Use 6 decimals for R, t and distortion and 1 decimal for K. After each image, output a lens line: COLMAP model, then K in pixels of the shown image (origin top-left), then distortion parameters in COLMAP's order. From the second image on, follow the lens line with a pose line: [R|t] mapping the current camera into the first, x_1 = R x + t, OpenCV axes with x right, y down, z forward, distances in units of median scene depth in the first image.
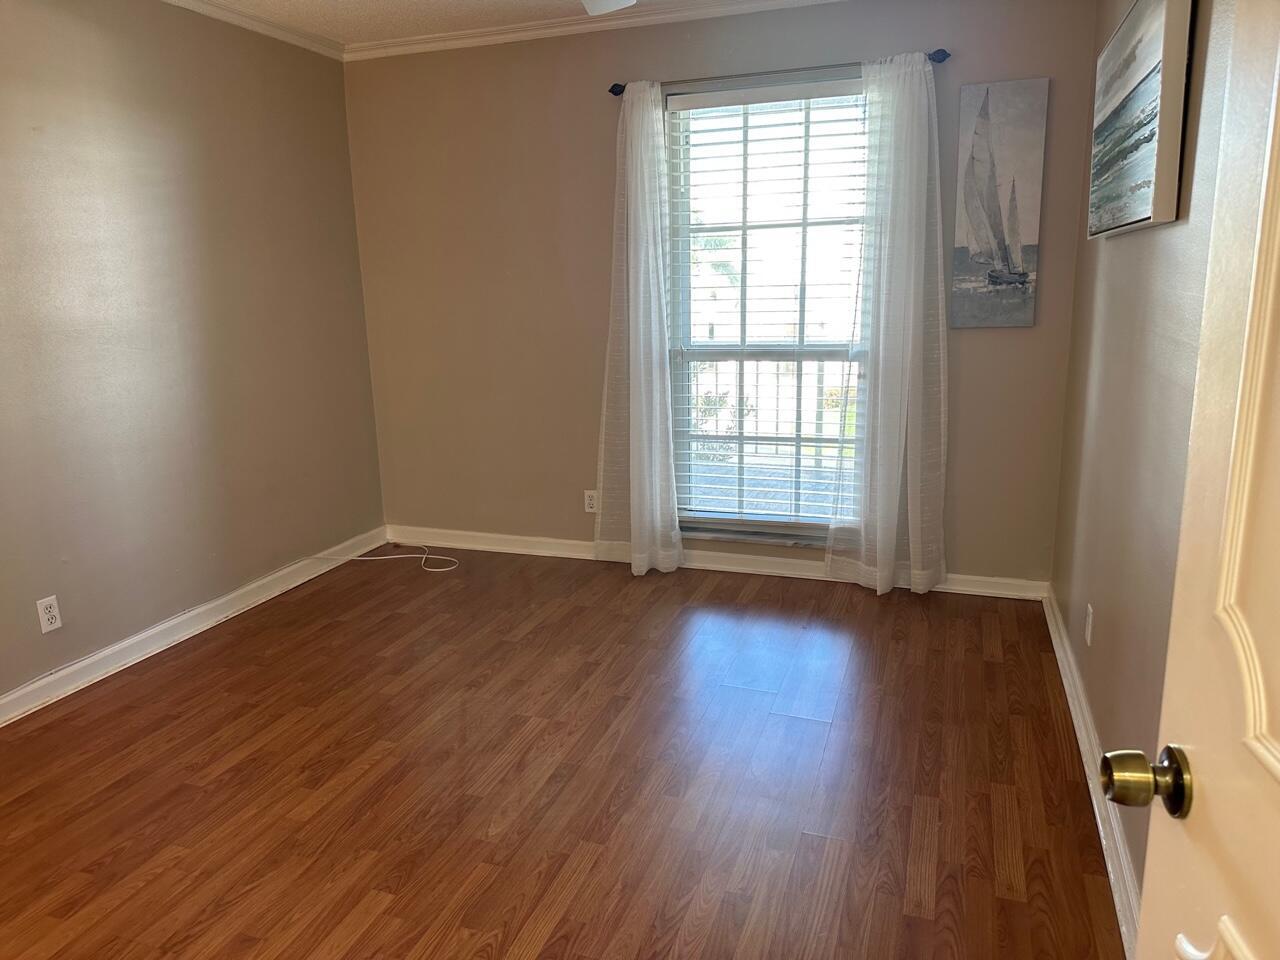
lens RADIAL K [[900.3, 0, 642.9], [0, 900.3, 479.7], [0, 0, 1]] dist [0.001654, -0.003143]
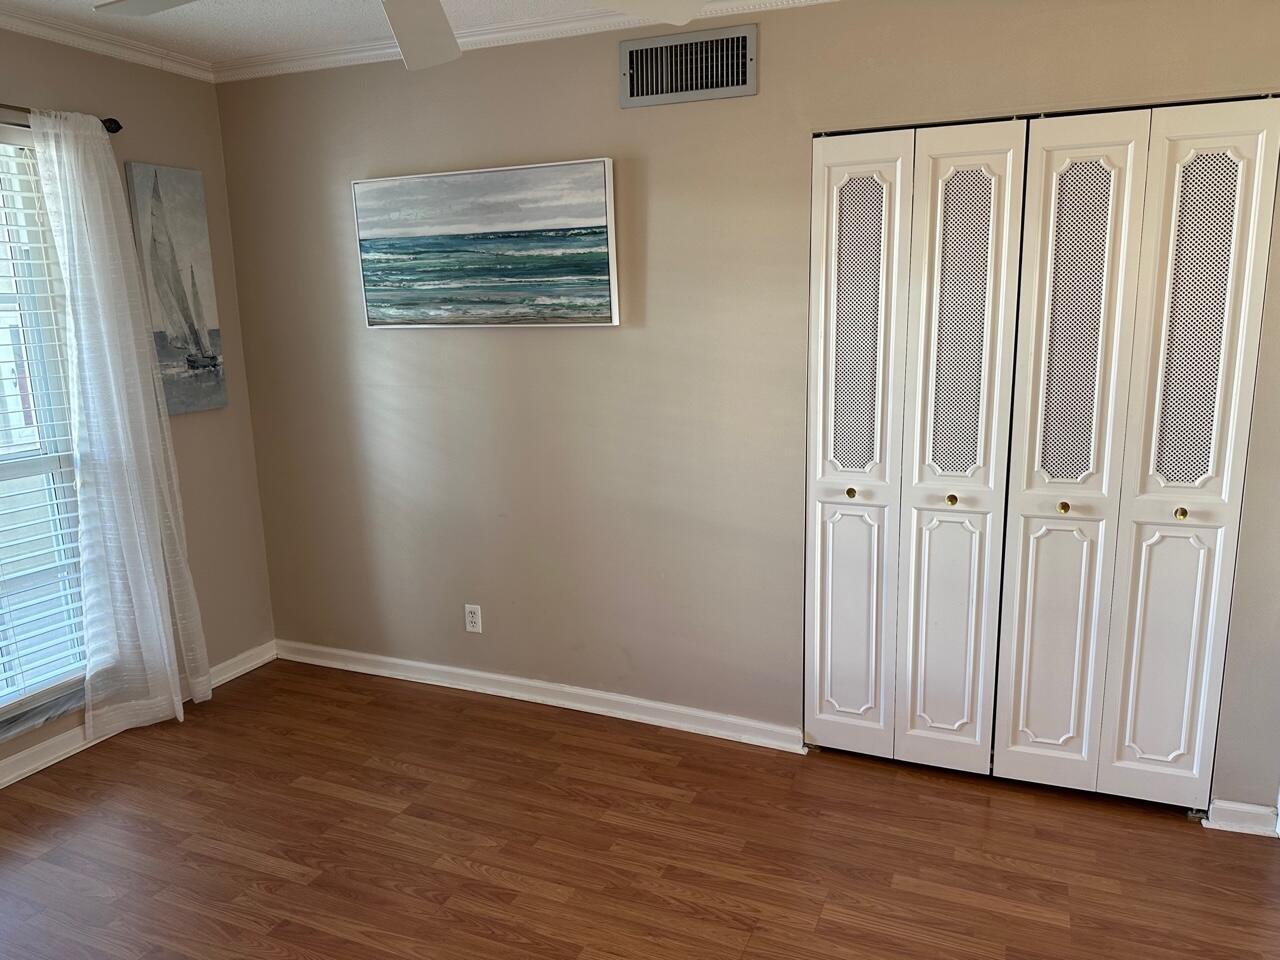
lens RADIAL K [[900.3, 0, 643.7], [0, 900.3, 480.6], [0, 0, 1]] dist [0.001654, -0.003143]
pose [[0.063976, -0.170014, 0.983363, -0.569726], [0.234982, 0.960242, 0.150729, -0.132124], [-0.969892, 0.221429, 0.101383, 0.449875]]
